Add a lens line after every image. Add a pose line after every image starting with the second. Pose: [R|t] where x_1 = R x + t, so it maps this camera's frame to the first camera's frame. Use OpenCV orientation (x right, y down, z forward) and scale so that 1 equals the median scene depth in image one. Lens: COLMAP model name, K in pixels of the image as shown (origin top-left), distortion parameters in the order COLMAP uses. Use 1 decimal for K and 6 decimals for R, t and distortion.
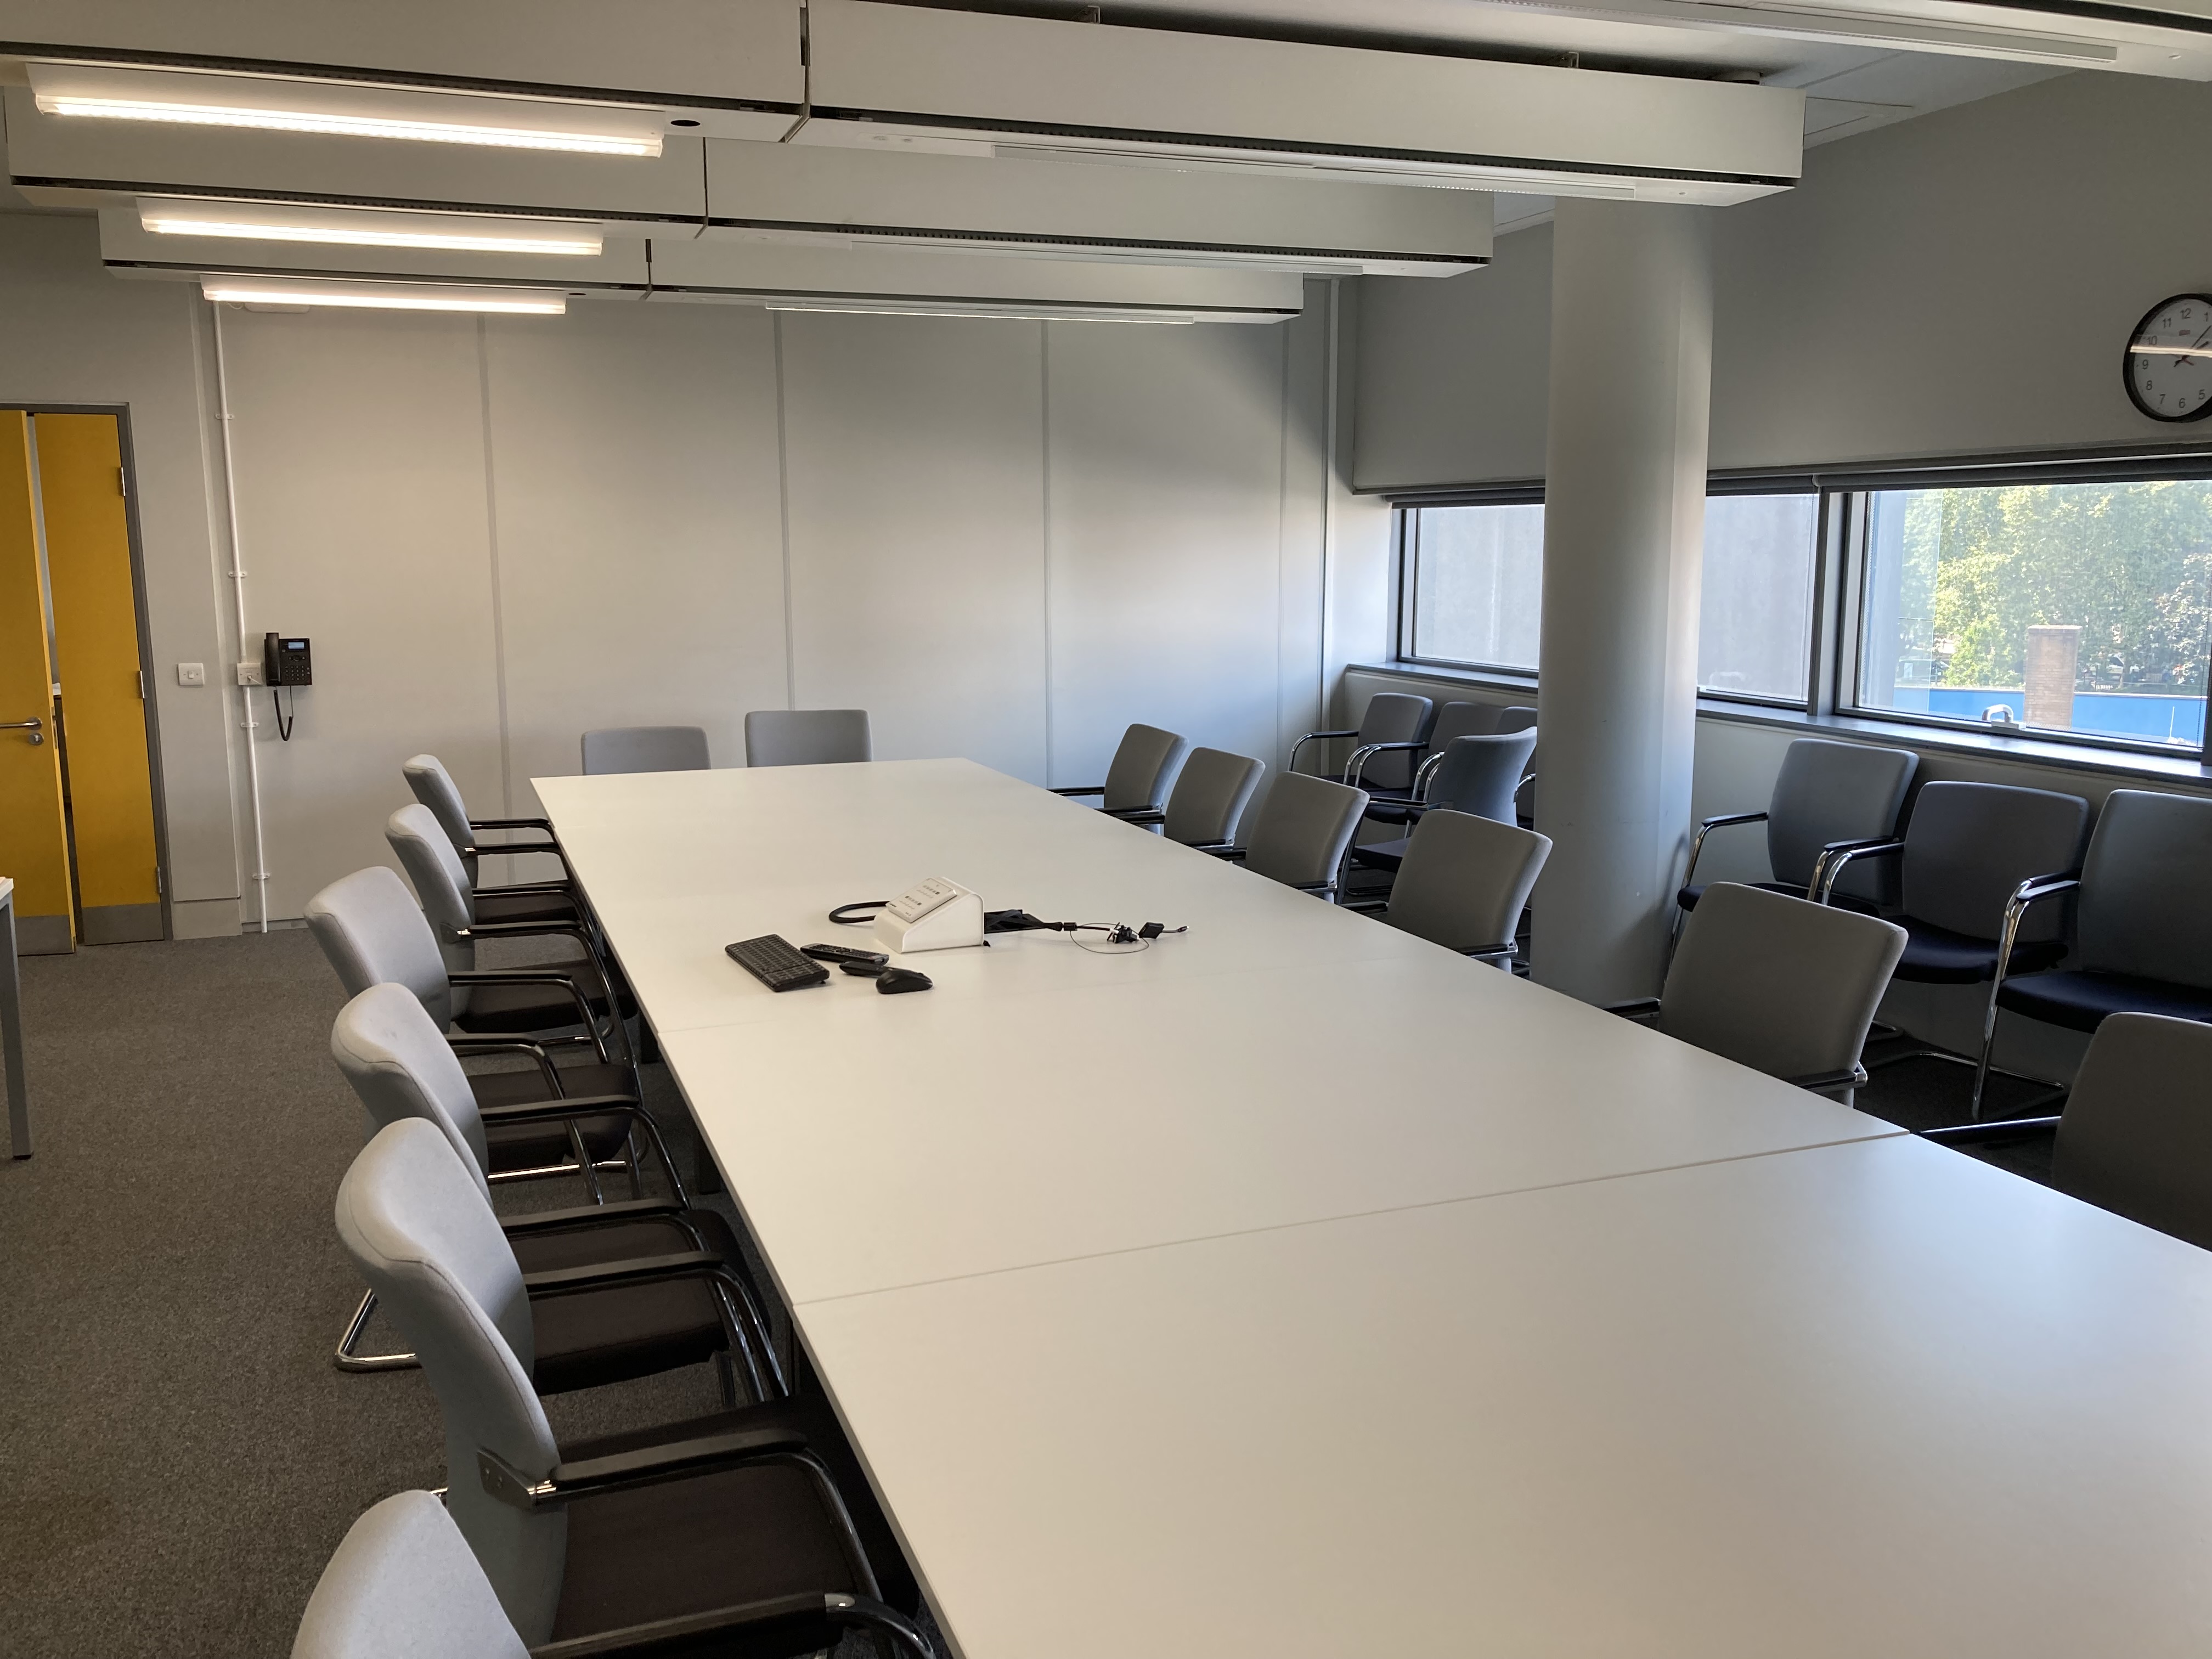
lens RADIAL K [[1814.8, 0, 1106.0], [0, 1814.8, 829.5], [0, 0, 1]] dist [-0.000378, -0.000043]
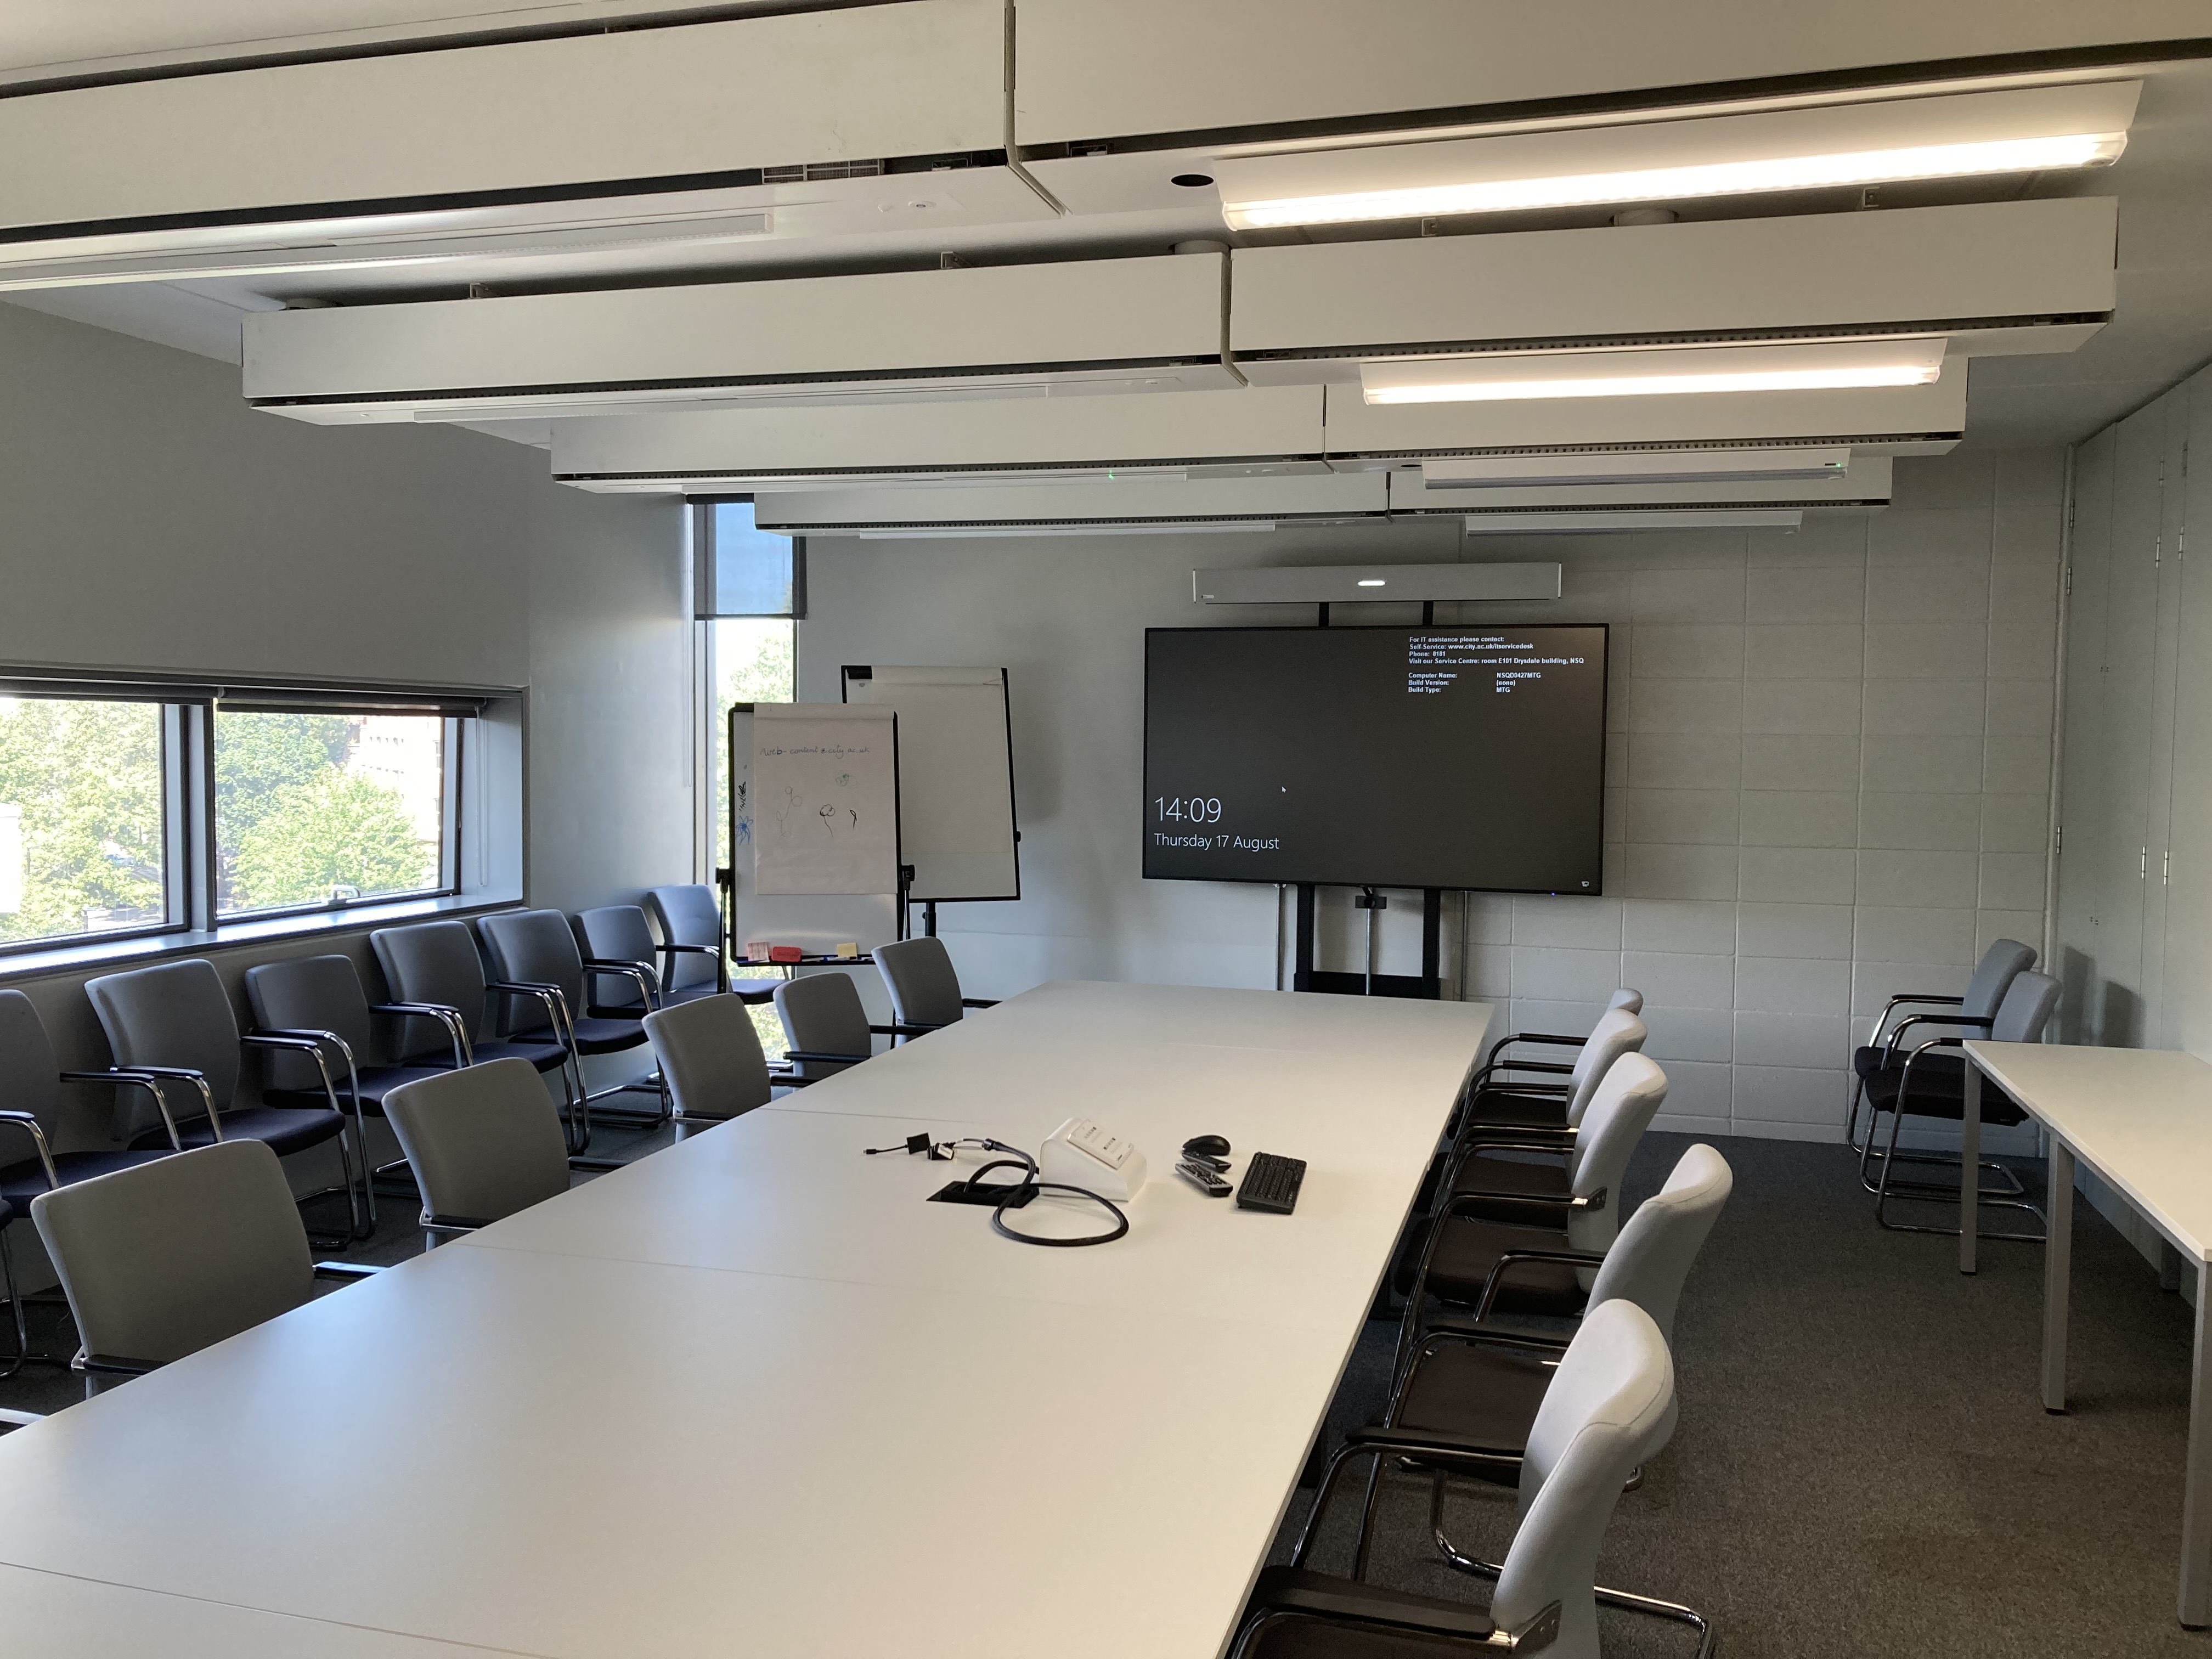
lens RADIAL K [[1814.8, 0, 1106.0], [0, 1814.8, 829.5], [0, 0, 1]] dist [-0.000378, -0.000043]
pose [[-0.805181, -0.037807, 0.591822, -0.571914], [0.089023, 0.978952, 0.183654, -0.253798], [-0.586309, 0.200560, -0.784868, 1.480827]]
